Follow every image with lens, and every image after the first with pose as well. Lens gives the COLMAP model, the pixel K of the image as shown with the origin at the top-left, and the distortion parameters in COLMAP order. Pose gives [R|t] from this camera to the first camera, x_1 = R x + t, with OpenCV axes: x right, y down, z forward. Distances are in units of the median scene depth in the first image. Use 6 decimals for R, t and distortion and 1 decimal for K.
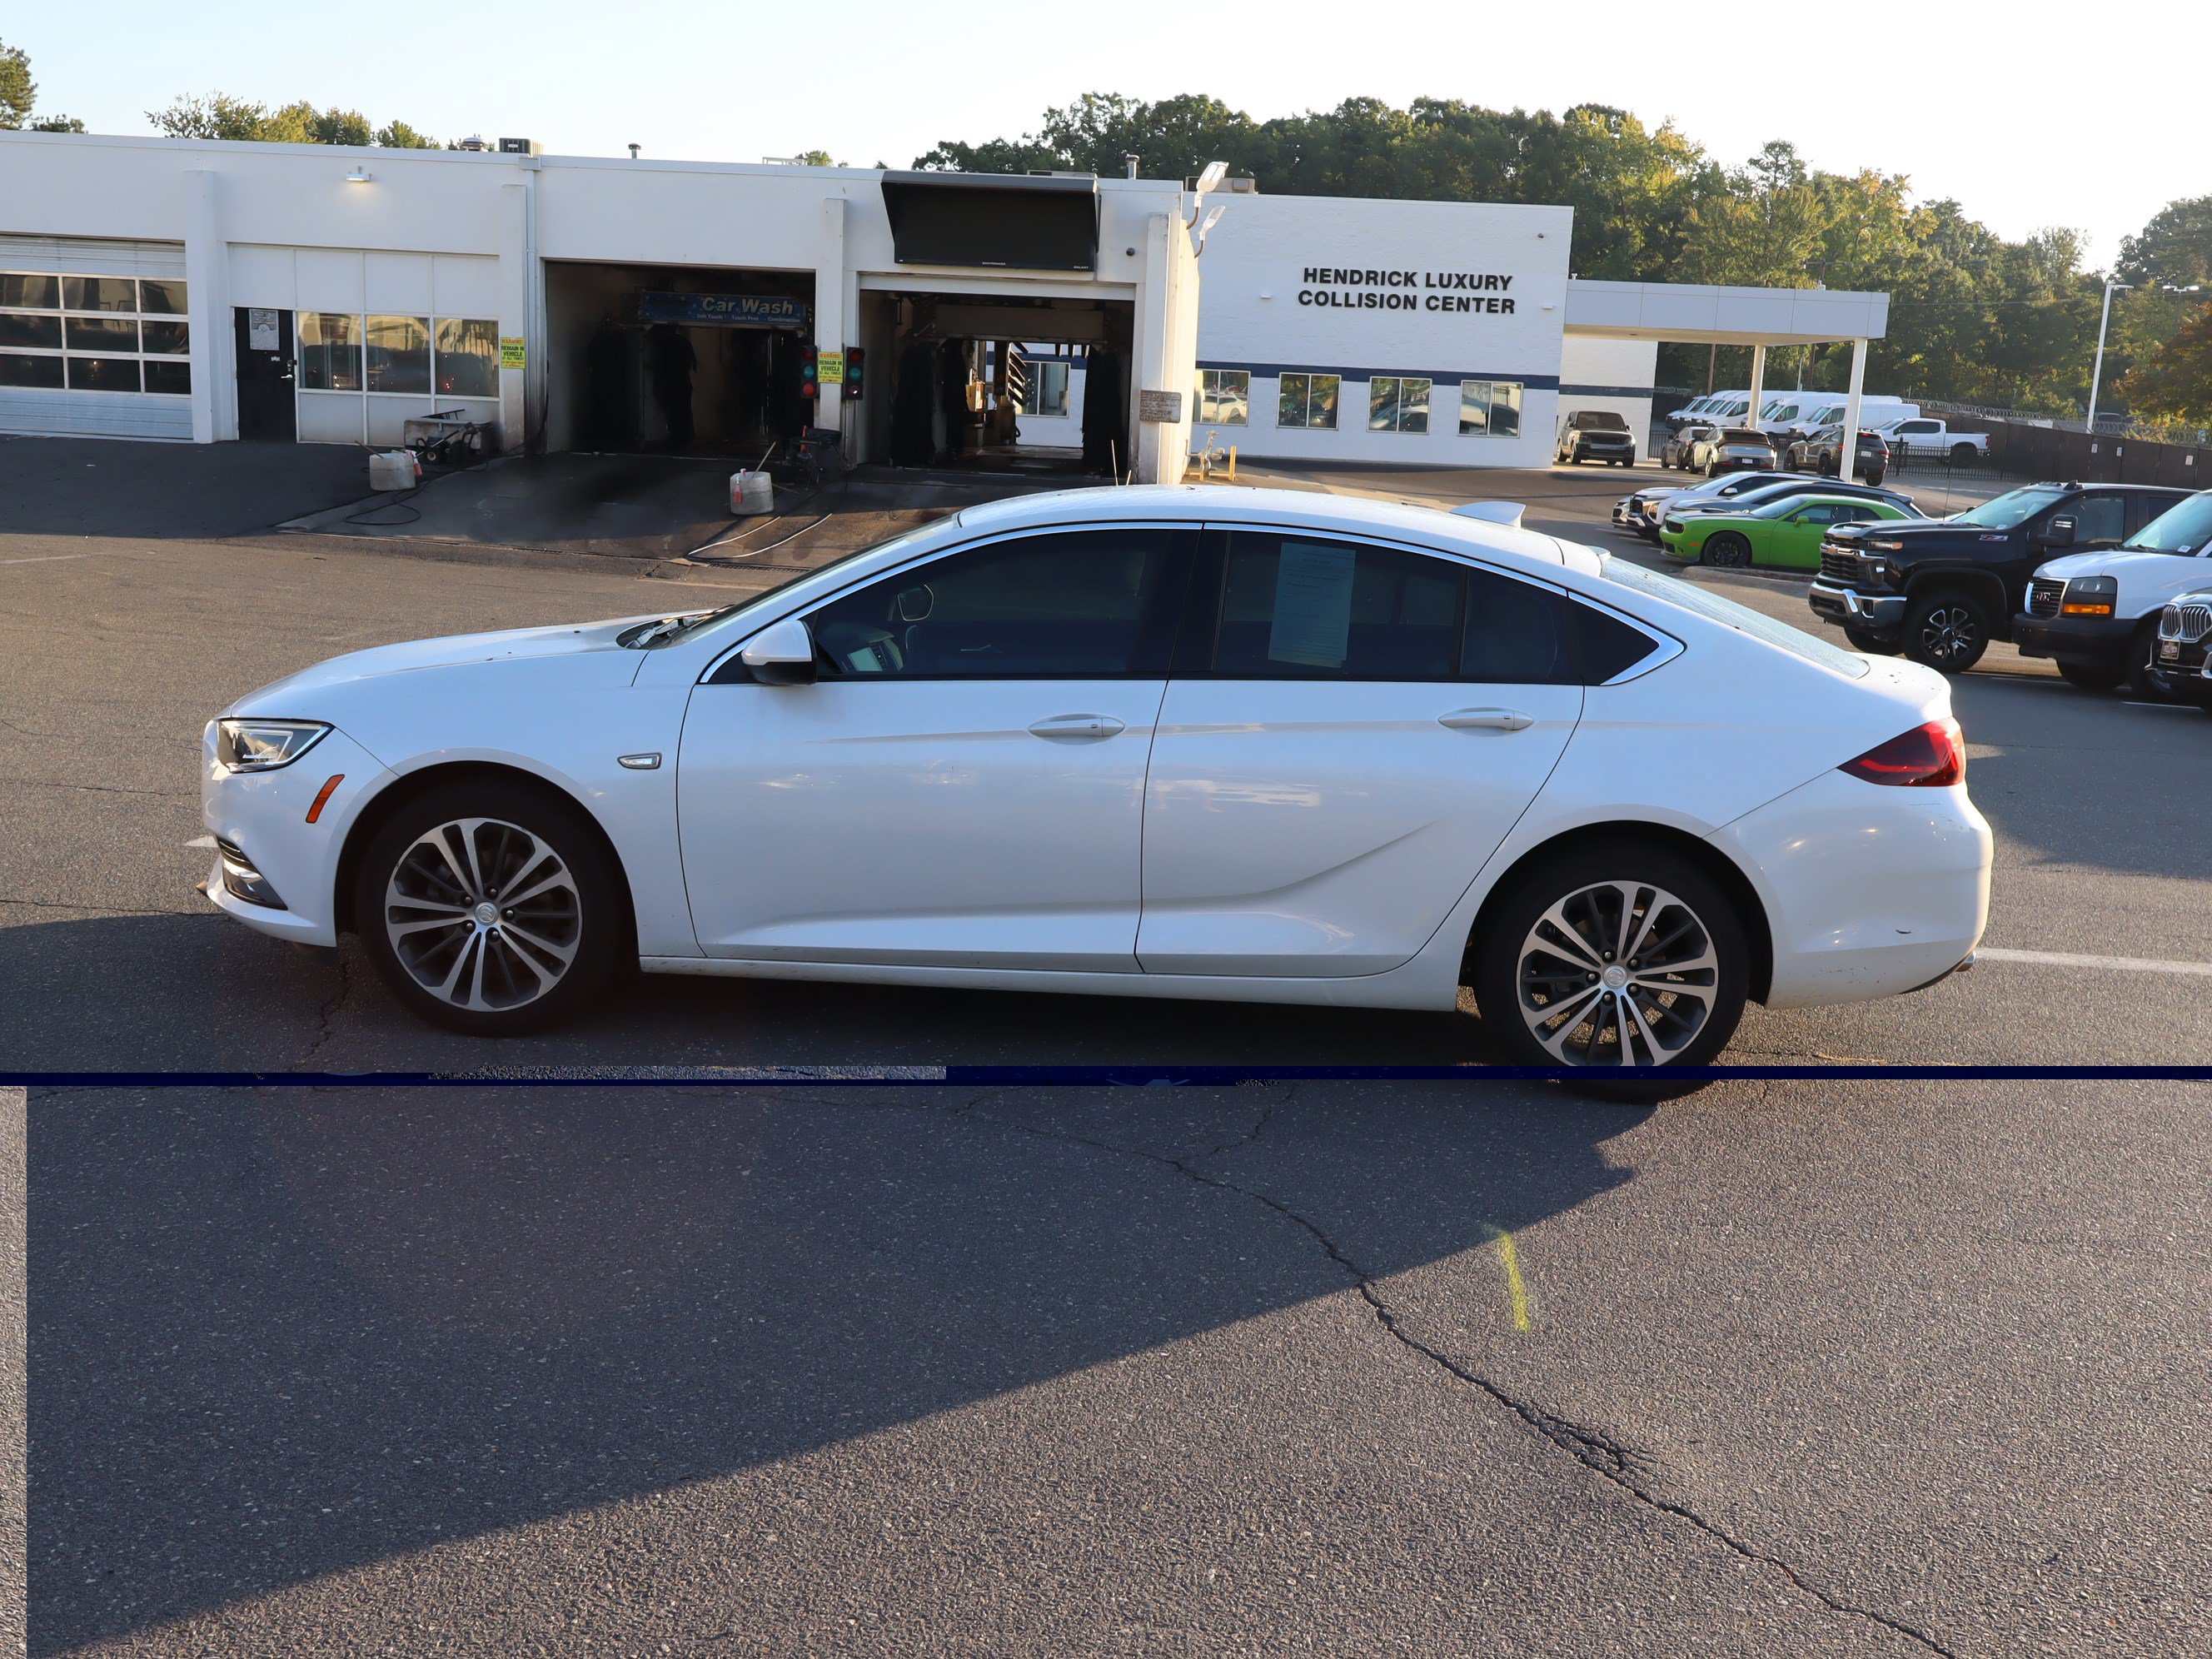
lens RADIAL K [[2158.7, 0, 1021.8], [0, 2158.7, 827.6], [0, 0, 1]] dist [0.012200, 0.000174]
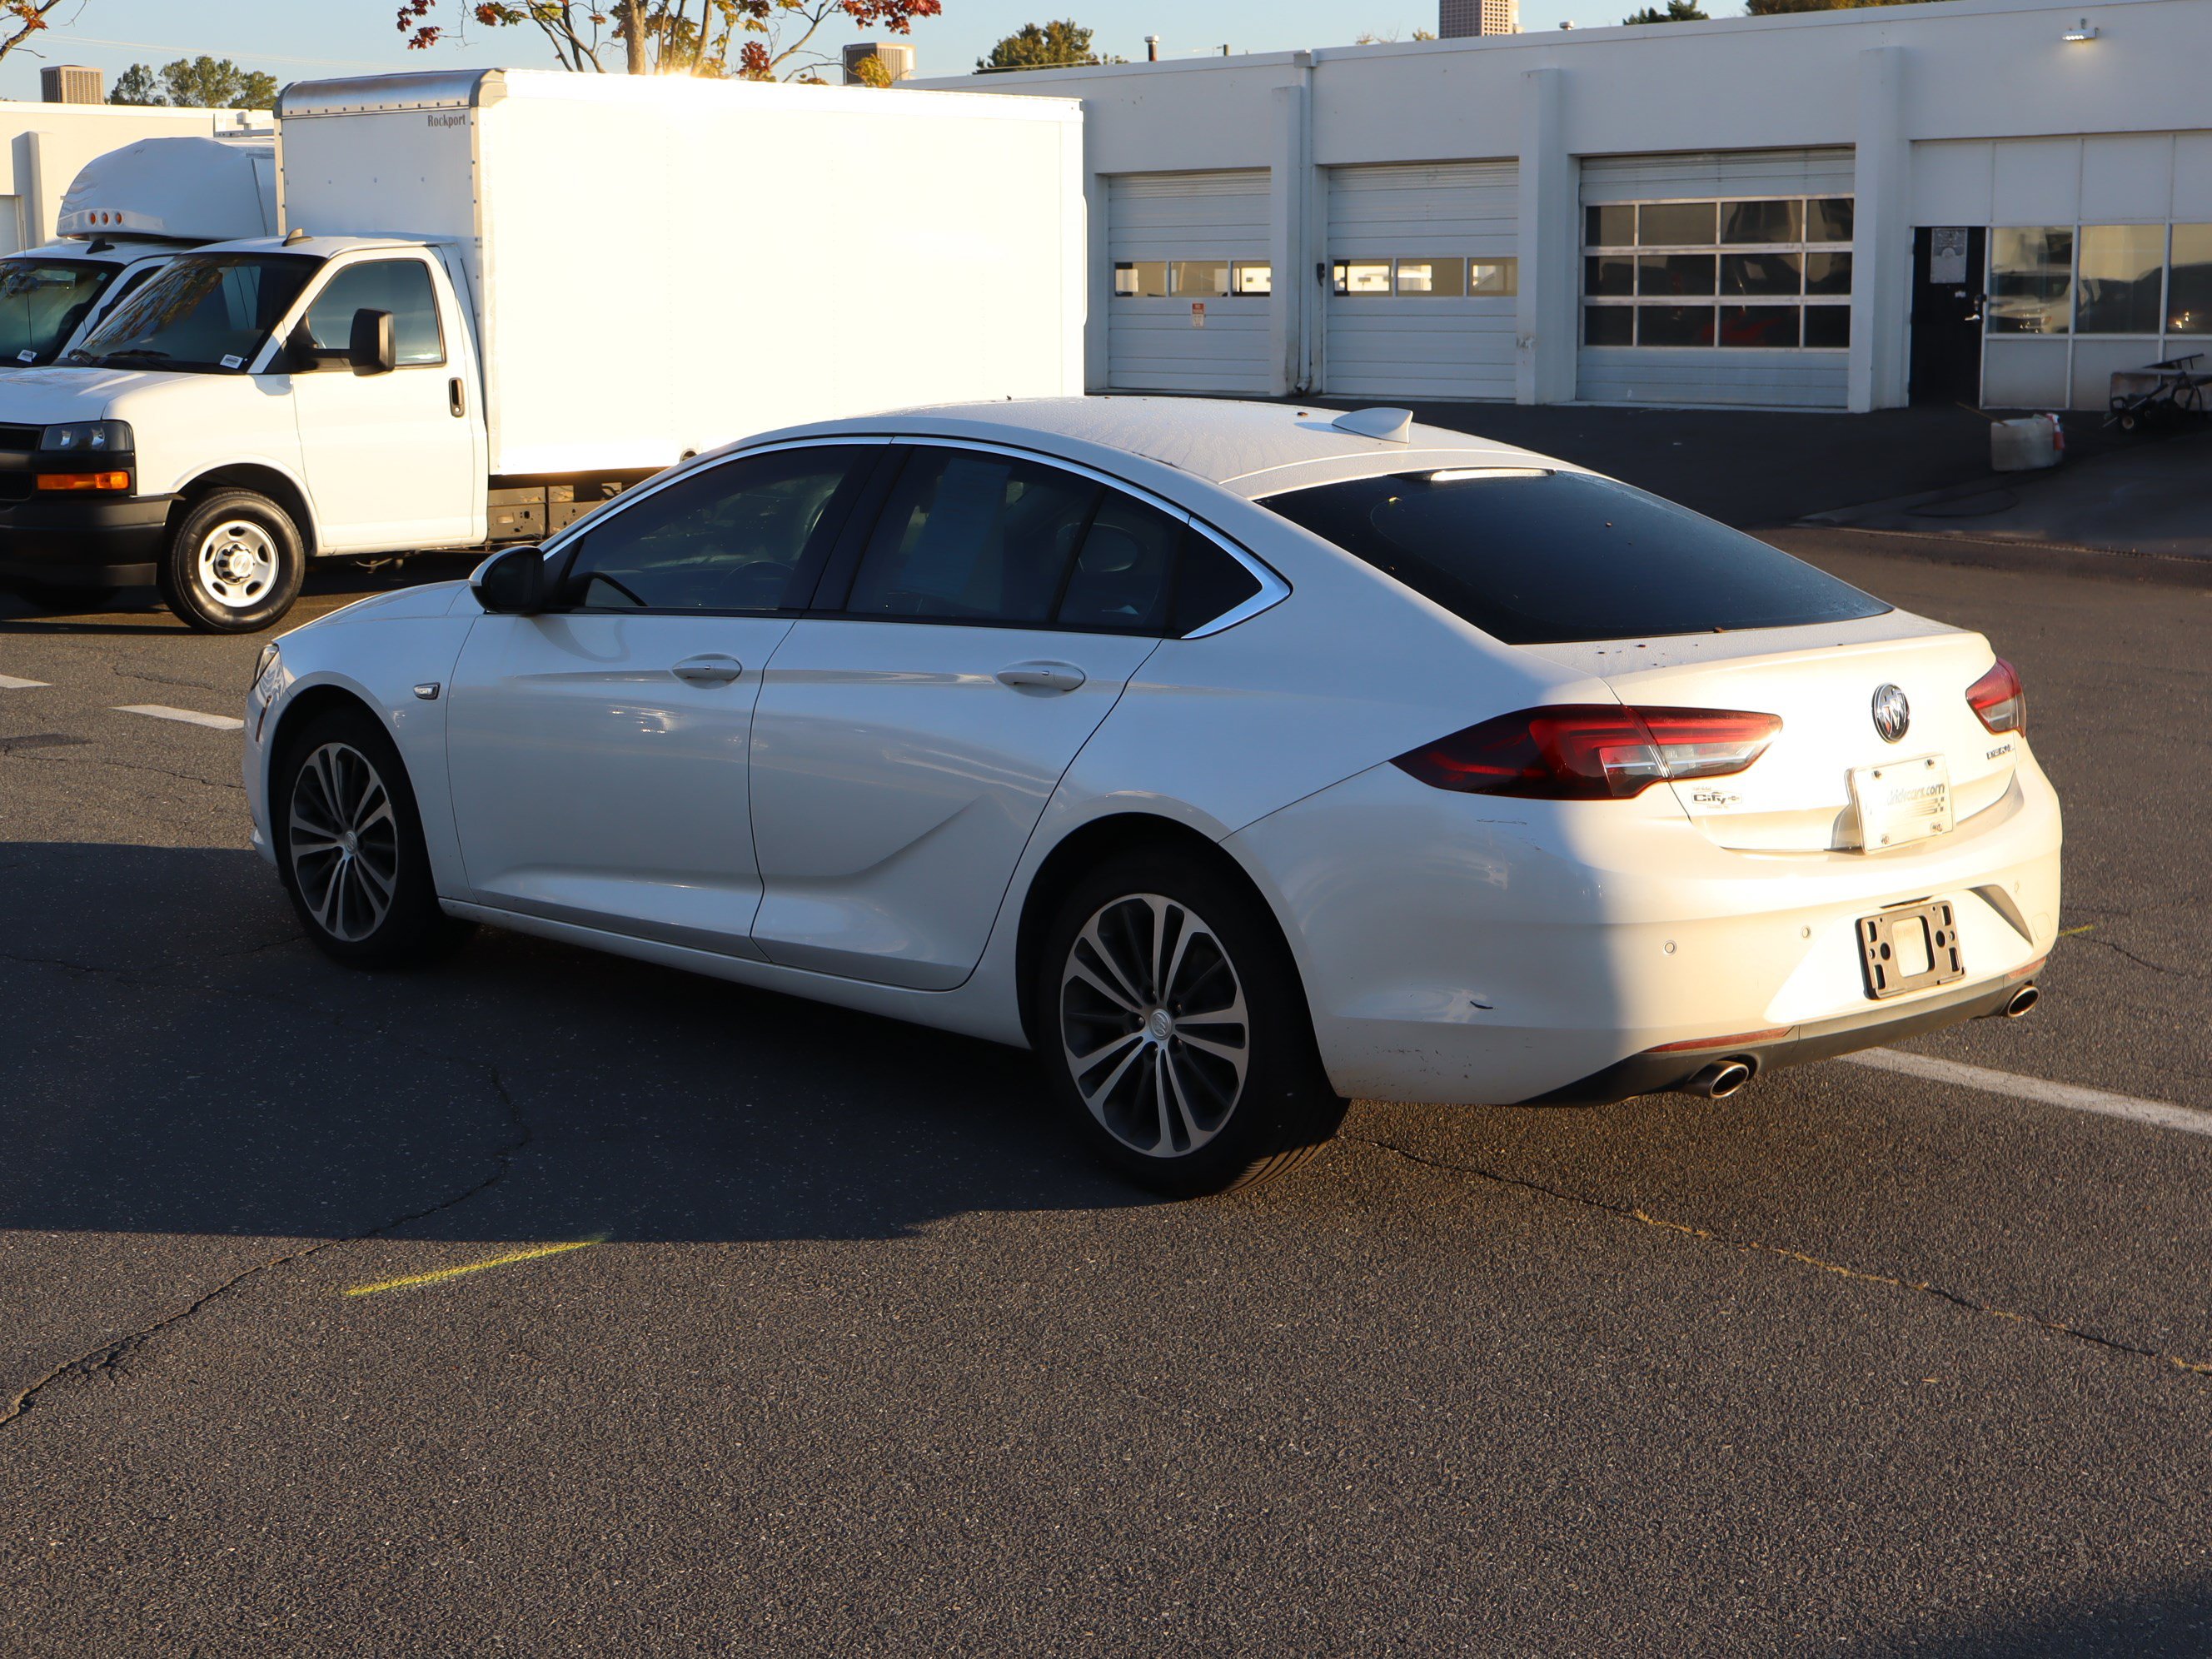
lens RADIAL K [[3206.6, 0, 1071.0], [0, 3206.6, 829.8], [0, 0, 1]] dist [0.008167, -0.003419]
pose [[0.722521, 0.066962, -0.688098, 0.240346], [-0.101962, 0.994735, -0.010260, 0.003841], [0.683789, 0.077573, 0.725545, 0.038364]]
